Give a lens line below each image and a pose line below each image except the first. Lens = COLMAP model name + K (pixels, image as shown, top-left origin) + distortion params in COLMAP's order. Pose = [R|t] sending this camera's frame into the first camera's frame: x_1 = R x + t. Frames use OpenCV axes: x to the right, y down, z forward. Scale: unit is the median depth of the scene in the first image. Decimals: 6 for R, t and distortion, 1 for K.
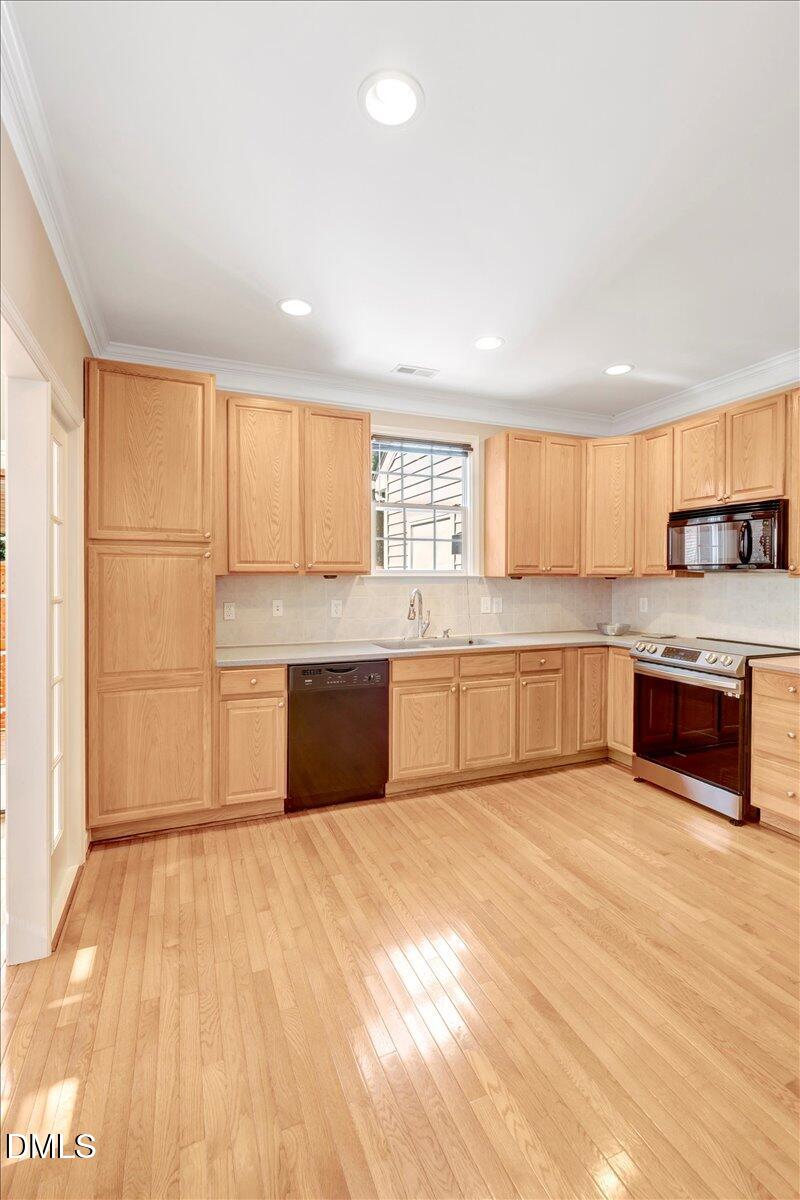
lens RADIAL K [[538.6, 0, 404.5], [0, 538.6, 582.3], [0, 0, 1]] dist [-0.002790, 0.000396]
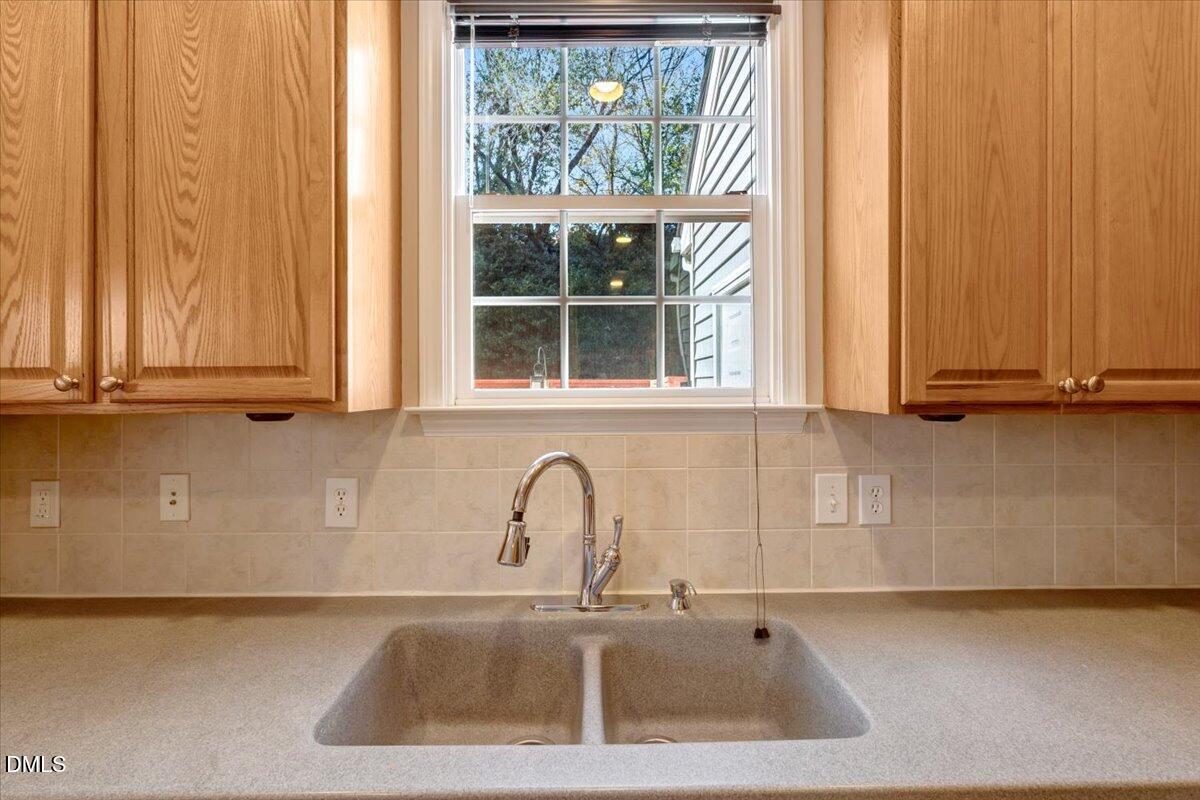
lens RADIAL K [[533.9, 0, 600.2], [0, 533.9, 384.4], [0, 0, 1]] dist [-0.008107, 0.000423]
pose [[0.929711, -0.005202, -0.368254, 0.176961], [0.001061, 0.999934, -0.011448, -0.026510], [0.368290, 0.010253, 0.929655, 0.828200]]
